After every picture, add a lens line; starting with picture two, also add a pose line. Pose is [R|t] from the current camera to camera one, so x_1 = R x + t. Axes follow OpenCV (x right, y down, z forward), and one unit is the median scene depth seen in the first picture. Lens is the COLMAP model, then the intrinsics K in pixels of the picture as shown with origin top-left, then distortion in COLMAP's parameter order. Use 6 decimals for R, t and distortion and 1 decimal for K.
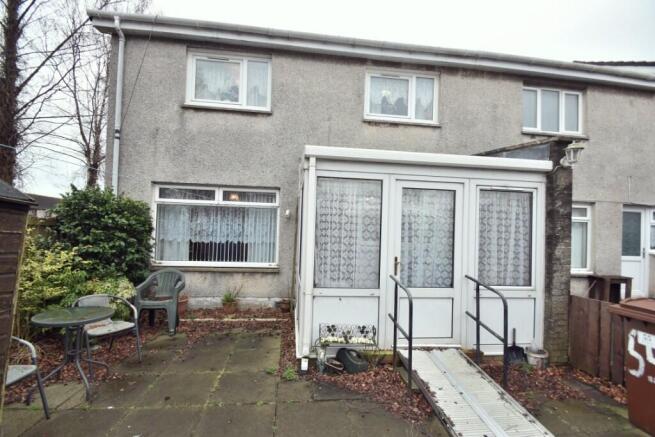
lens RADIAL K [[287.8, 0, 324.1], [0, 287.8, 220.7], [0, 0, 1]] dist [-0.001326, -0.010212]
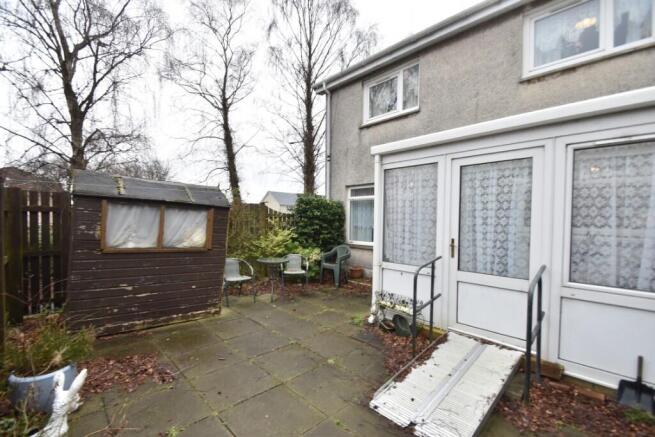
lens RADIAL K [[287.8, 0, 324.6], [0, 287.8, 218.8], [0, 0, 1]] dist [-0.001326, -0.010212]
pose [[0.588208, -0.025840, -0.808297, 0.517302], [0.042548, 0.999094, -0.000977, 0.027066], [0.807590, -0.033817, 0.588775, 0.051147]]
